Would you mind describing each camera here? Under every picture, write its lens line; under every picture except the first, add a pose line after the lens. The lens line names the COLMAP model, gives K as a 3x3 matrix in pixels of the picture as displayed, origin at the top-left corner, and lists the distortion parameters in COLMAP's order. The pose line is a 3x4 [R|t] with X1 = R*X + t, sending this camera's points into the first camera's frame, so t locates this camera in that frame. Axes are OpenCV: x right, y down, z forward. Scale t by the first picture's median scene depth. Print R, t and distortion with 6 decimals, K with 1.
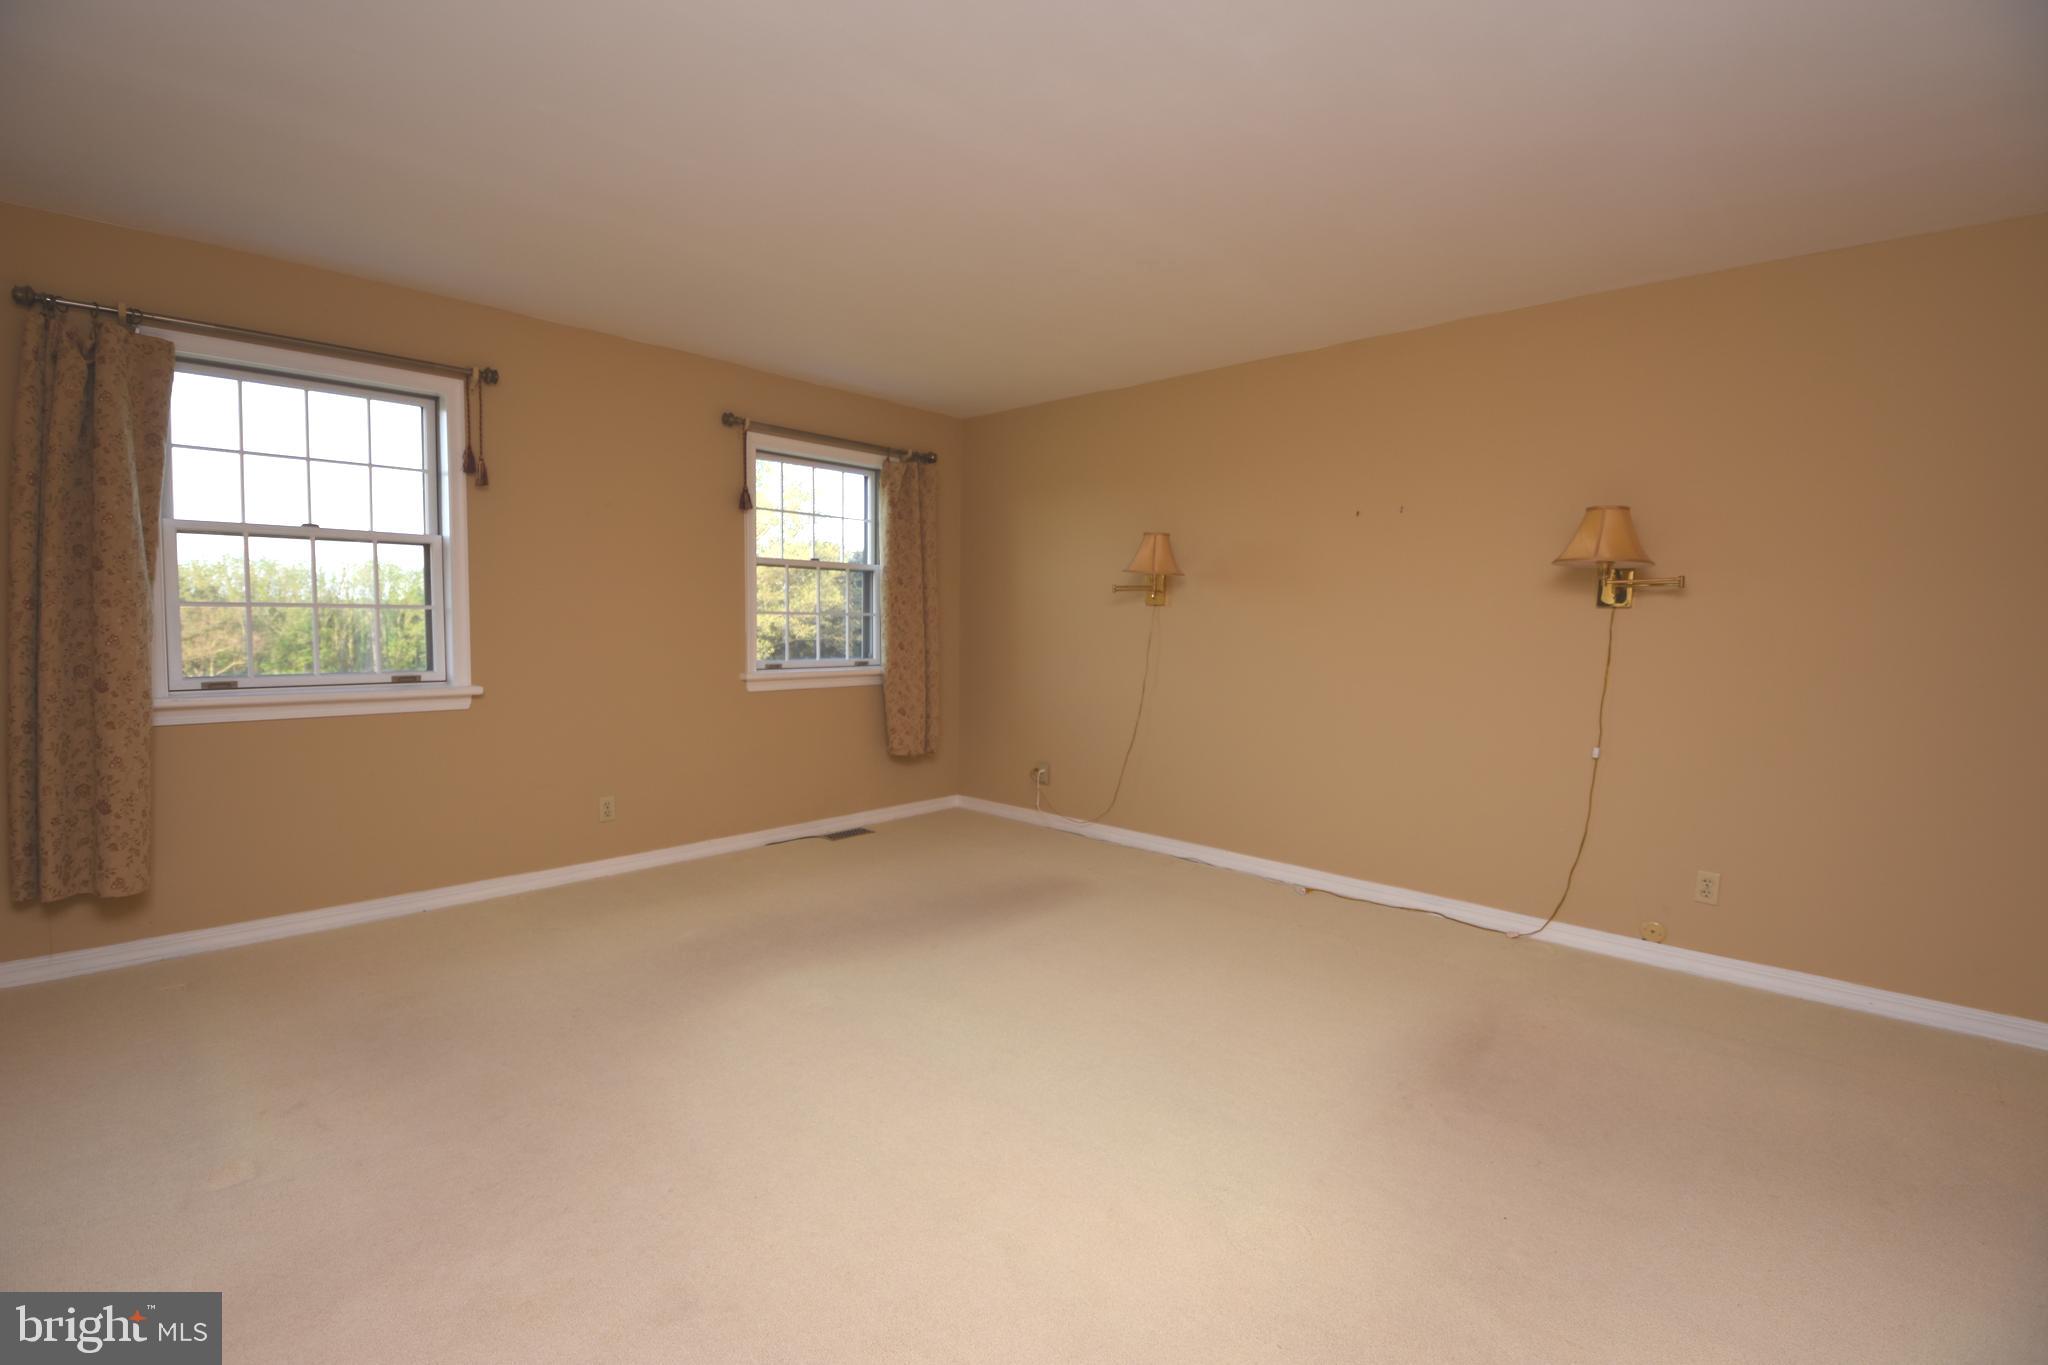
lens RADIAL K [[915.4, 0, 1006.9], [0, 915.4, 680.4], [0, 0, 1]] dist [-0.025153, -0.002358]
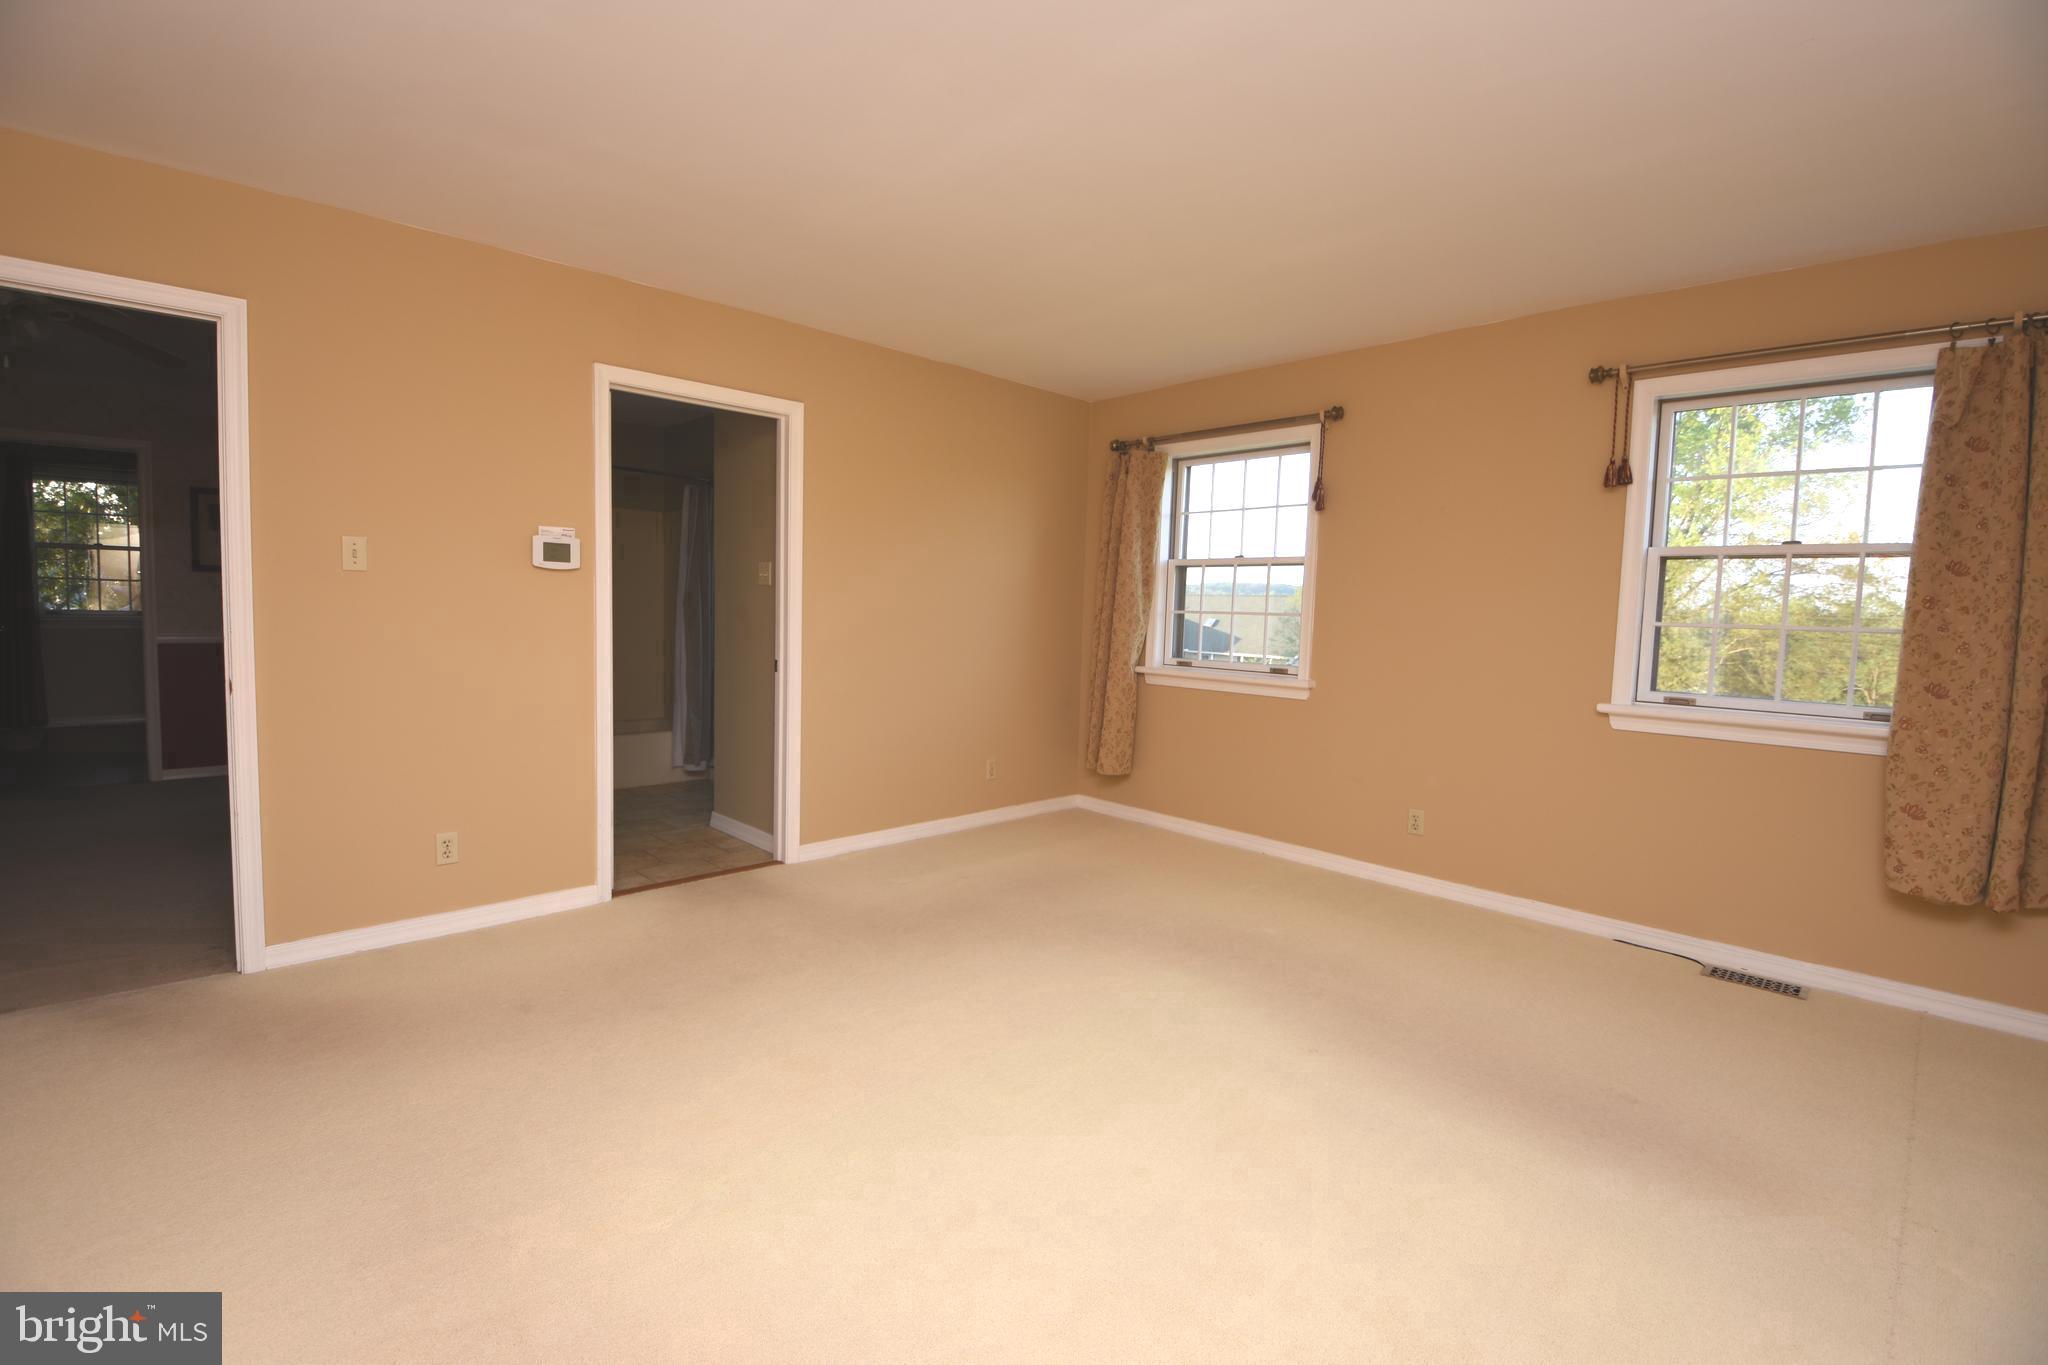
lens RADIAL K [[915.4, 0, 1008.9], [0, 915.4, 679.8], [0, 0, 1]] dist [-0.025153, -0.002358]
pose [[-0.094878, 0.059787, -0.993692, 0.639390], [-0.094778, 0.993118, 0.068802, -0.040462], [0.990967, 0.100708, -0.088559, 0.725585]]
